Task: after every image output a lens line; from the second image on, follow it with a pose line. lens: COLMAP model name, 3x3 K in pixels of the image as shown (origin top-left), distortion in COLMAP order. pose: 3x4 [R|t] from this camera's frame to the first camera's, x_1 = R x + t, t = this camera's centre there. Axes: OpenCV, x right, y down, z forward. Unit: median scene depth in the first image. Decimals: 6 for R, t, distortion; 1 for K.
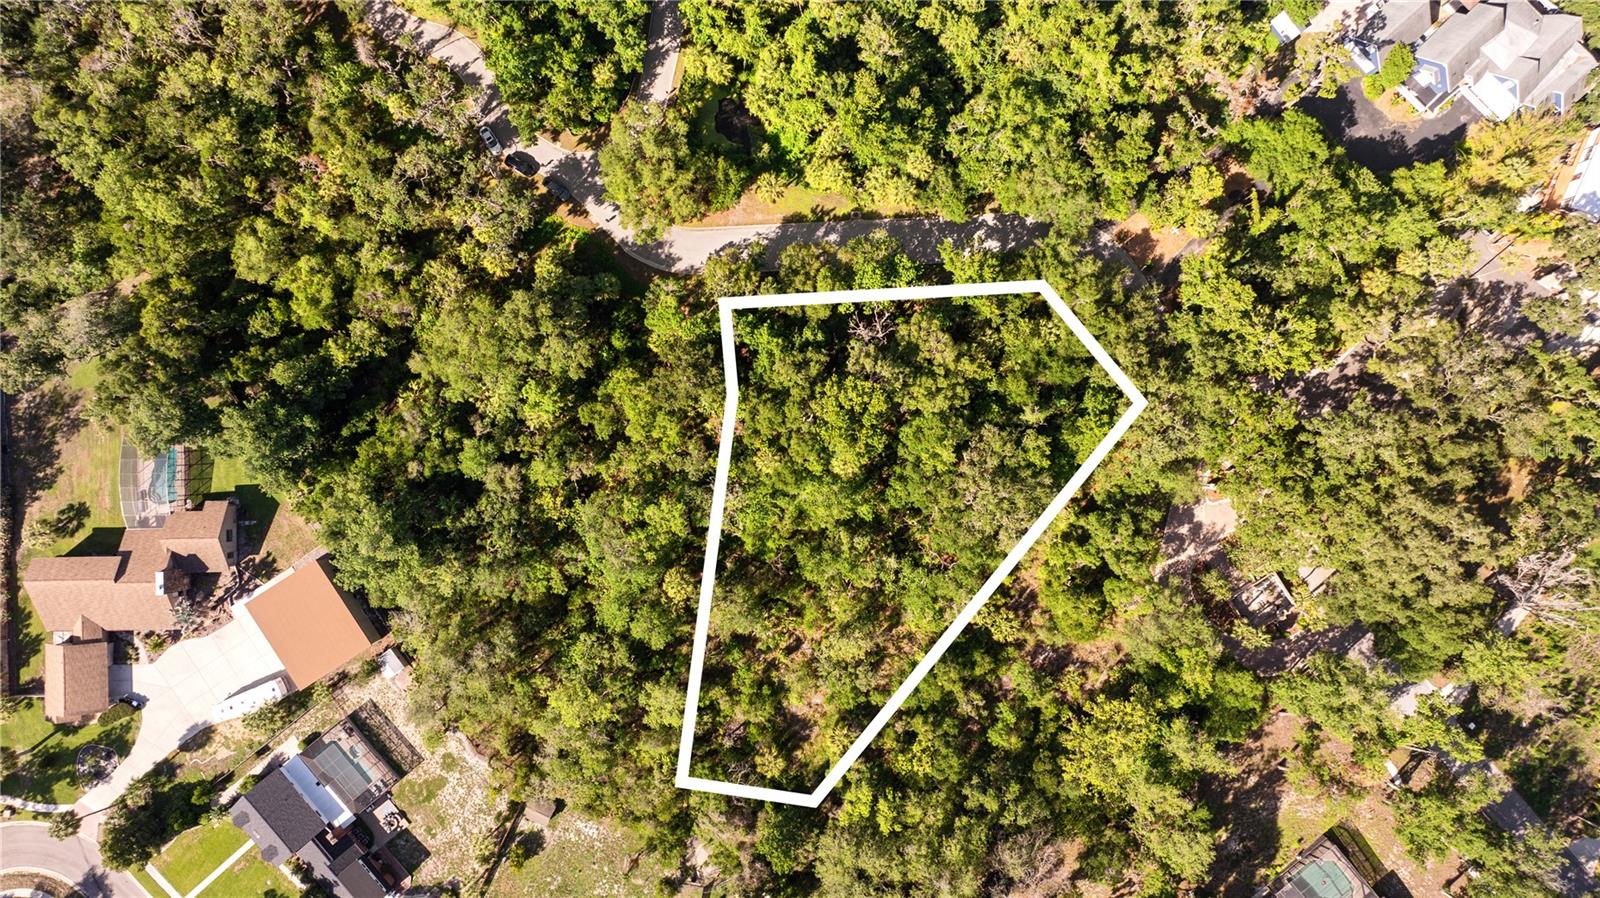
lens RADIAL K [[1122.8, 0, 800.0], [0, 1122.8, 449.0], [0, 0, 1]] dist [-0.035047, 0.039461]
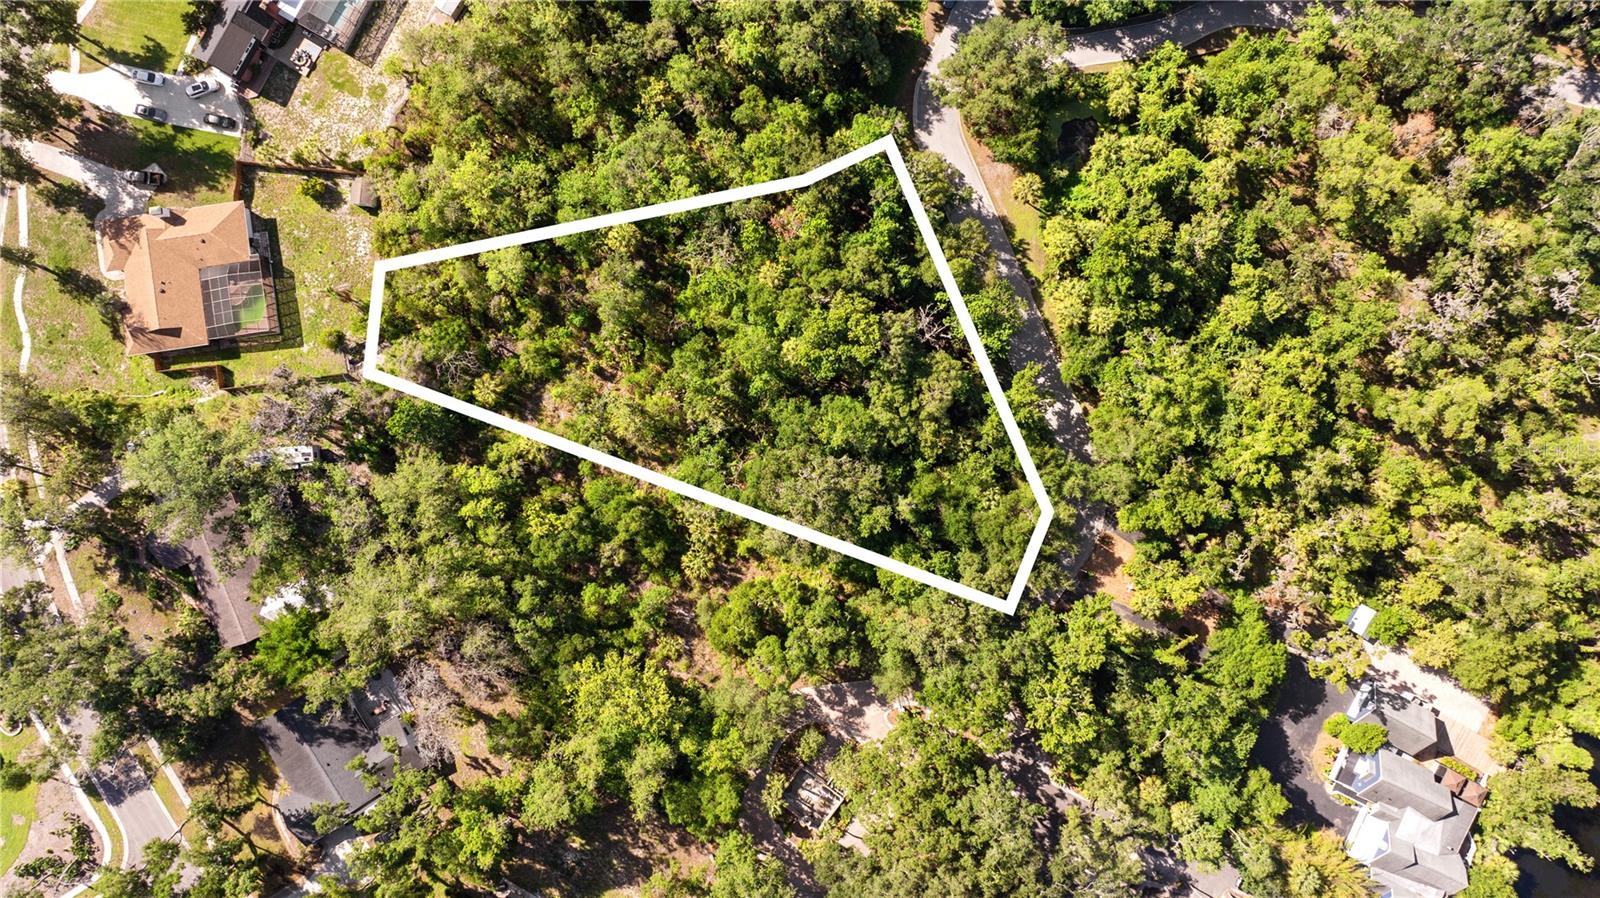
lens RADIAL K [[1122.8, 0, 800.0], [0, 1122.8, 449.0], [0, 0, 1]] dist [-0.035047, 0.039461]
pose [[0.348449, 0.937304, -0.006655, 0.129397], [-0.937318, 0.348468, 0.002015, 0.036453], [0.004208, 0.005536, 0.999976, 0.003825]]
